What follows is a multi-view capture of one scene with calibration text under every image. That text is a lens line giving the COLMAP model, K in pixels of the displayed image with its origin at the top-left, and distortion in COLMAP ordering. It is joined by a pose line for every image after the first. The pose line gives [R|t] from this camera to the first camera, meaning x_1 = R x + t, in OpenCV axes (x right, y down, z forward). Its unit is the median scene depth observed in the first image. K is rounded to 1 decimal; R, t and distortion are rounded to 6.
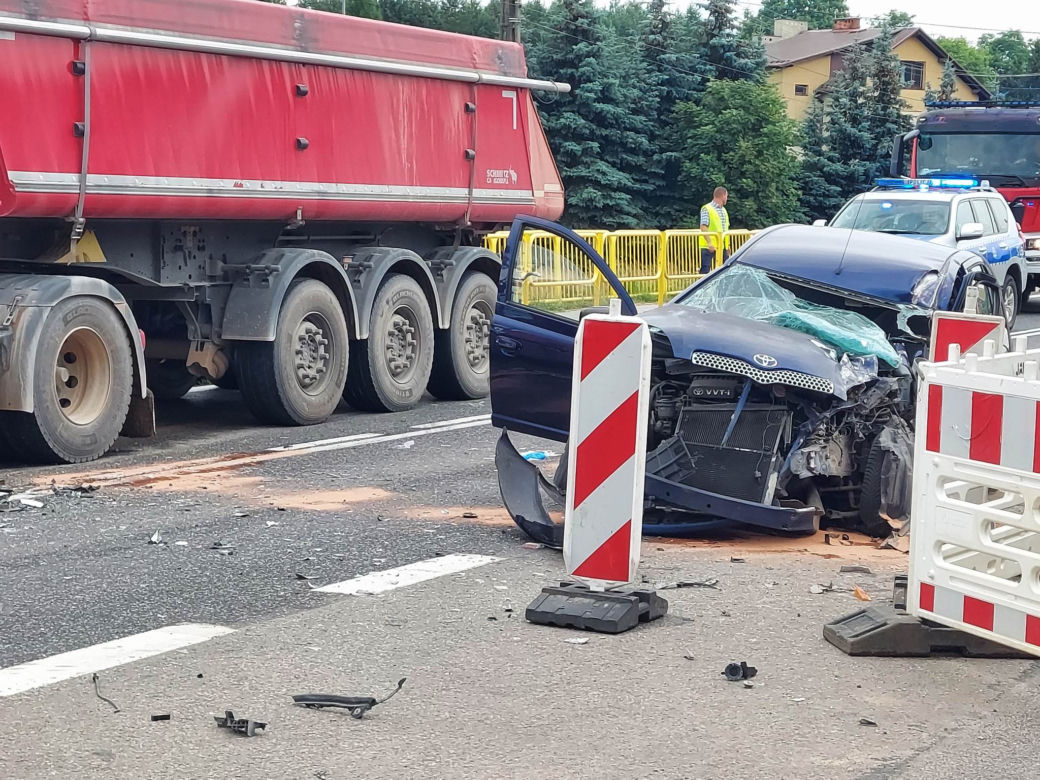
lens RADIAL K [[2404.1, 0, 524.5], [0, 2404.1, 394.5], [0, 0, 1]] dist [0.163129, 0.000000]
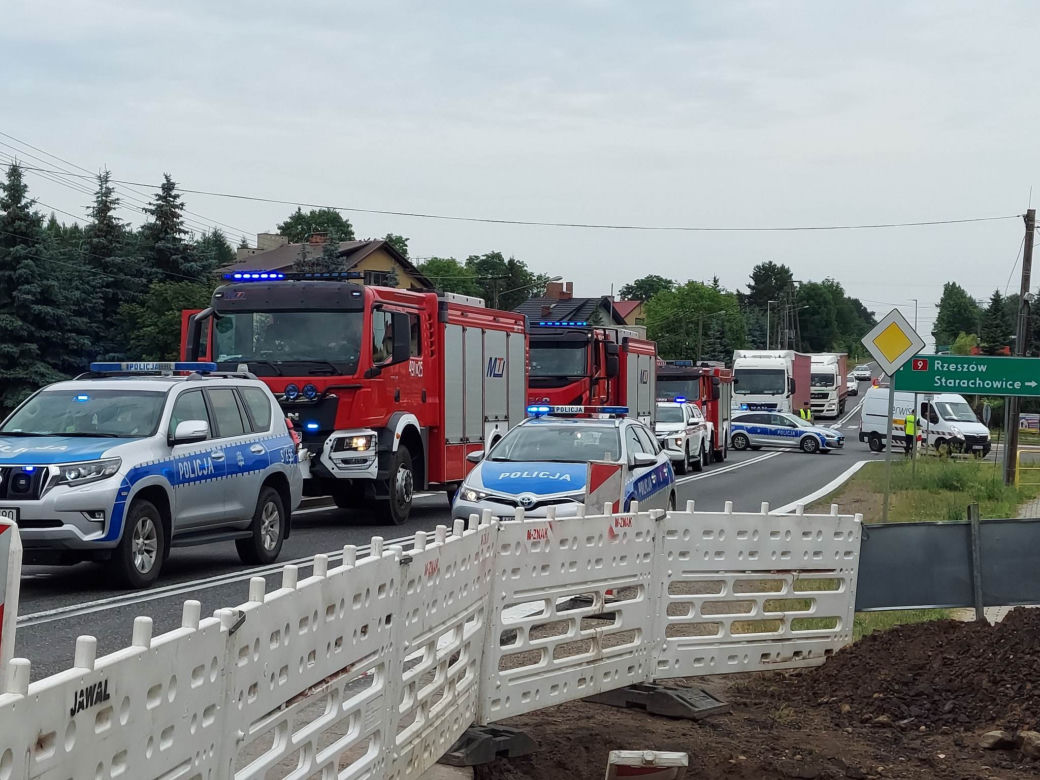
lens RADIAL K [[1983.2, 0, 528.5], [0, 1983.2, 389.9], [0, 0, 1]] dist [0.194208, 0.000000]
pose [[0.980539, -0.018891, 0.195414, 0.066678], [0.035632, 0.995953, -0.082514, -0.010700], [-0.193064, 0.087872, 0.977244, 0.156534]]
